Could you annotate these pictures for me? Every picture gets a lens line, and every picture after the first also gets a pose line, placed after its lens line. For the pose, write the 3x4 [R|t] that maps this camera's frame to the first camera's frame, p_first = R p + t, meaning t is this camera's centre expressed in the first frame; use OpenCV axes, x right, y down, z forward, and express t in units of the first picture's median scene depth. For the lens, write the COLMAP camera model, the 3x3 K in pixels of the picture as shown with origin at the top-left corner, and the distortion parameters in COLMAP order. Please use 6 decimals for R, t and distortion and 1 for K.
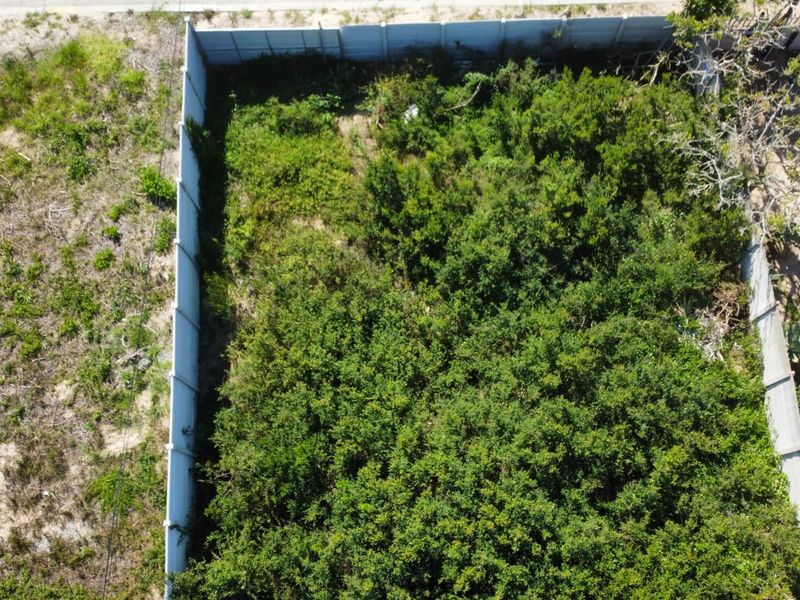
lens RADIAL K [[808.4, 0, 397.2], [0, 808.4, 292.8], [0, 0, 1]] dist [0.008808, -0.043287]
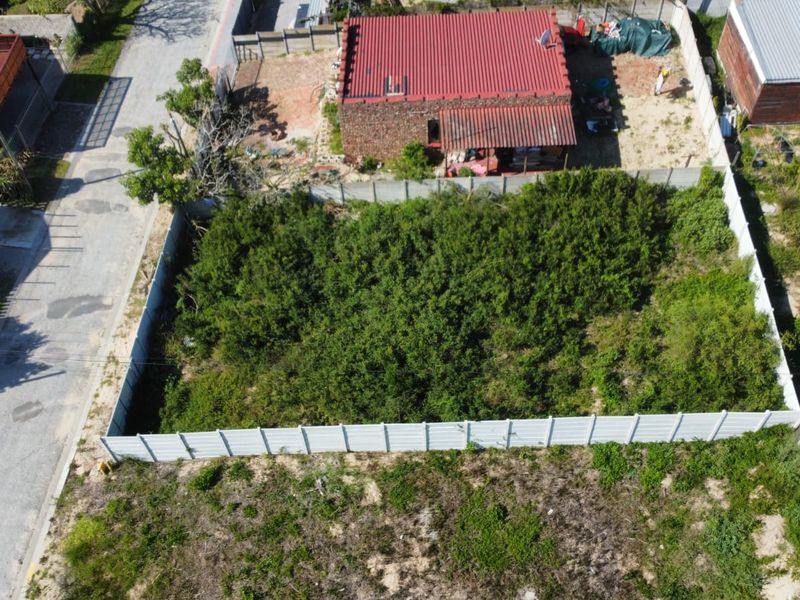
lens RADIAL K [[808.4, 0, 397.2], [0, 808.4, 292.8], [0, 0, 1]] dist [0.008808, -0.043287]
pose [[0.066197, -0.762710, 0.643344, -1.044725], [0.965820, 0.210922, 0.150678, -0.093131], [-0.250619, 0.611380, 0.750603, -0.450391]]
